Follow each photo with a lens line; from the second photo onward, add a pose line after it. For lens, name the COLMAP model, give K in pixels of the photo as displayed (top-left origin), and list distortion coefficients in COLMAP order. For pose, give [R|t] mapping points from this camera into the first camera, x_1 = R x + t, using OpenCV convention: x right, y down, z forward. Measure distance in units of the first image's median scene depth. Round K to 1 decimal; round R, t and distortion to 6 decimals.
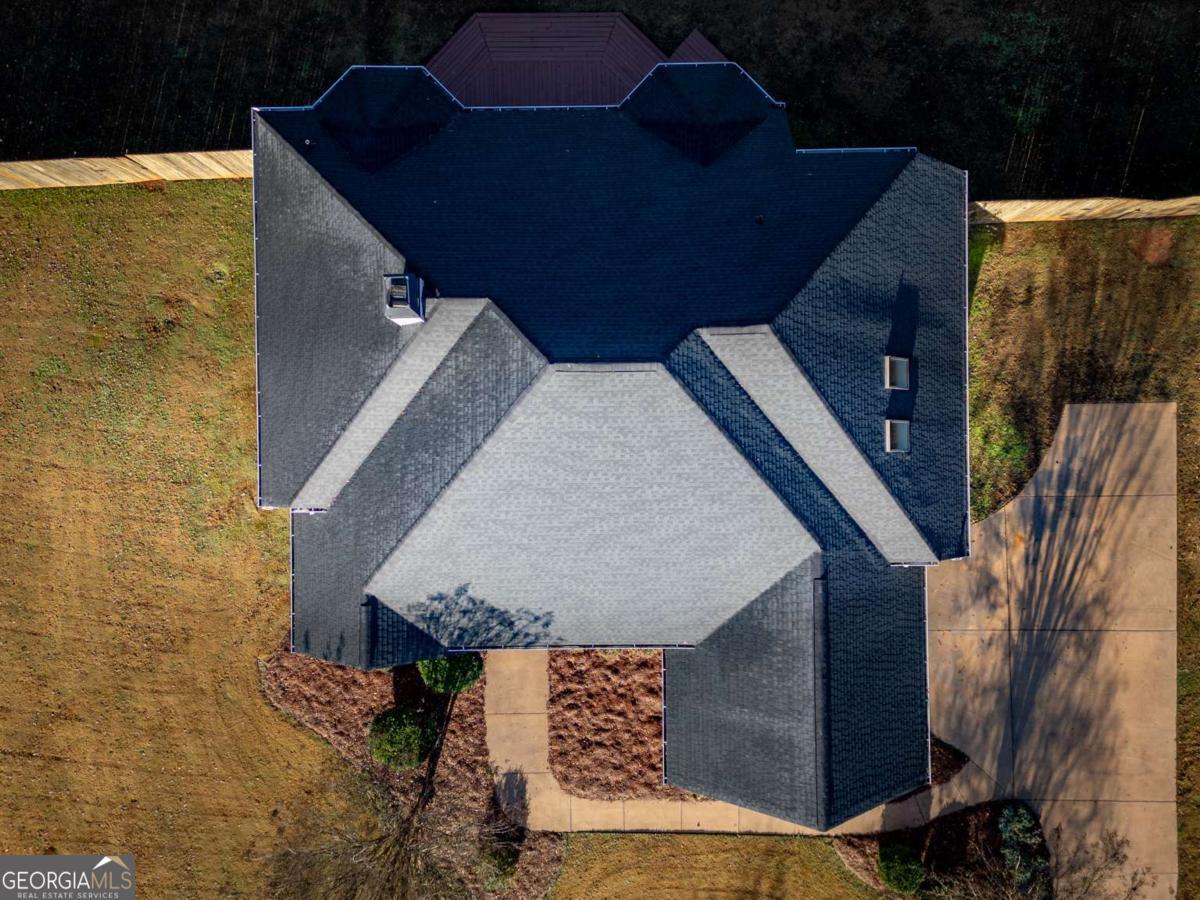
lens RADIAL K [[841.9, 0, 596.4], [0, 841.9, 445.2], [0, 0, 1]] dist [0.055148, -0.039608]
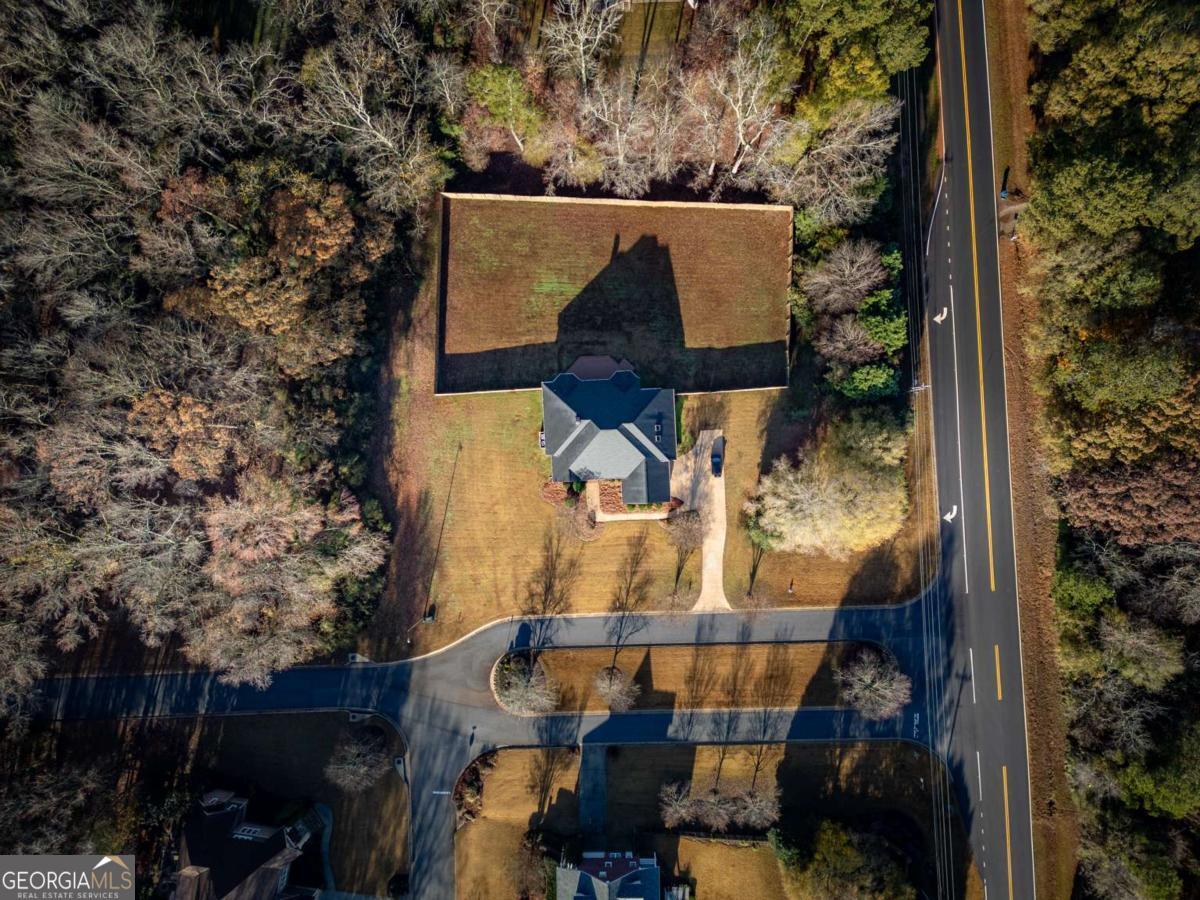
lens RADIAL K [[841.9, 0, 599.2], [0, 841.9, 451.6], [0, 0, 1]] dist [0.055148, -0.039608]
pose [[0.999322, -0.036732, 0.002482, -0.070153], [0.036755, 0.999276, -0.009865, 0.113757], [-0.002118, 0.009949, 0.999948, -4.503229]]
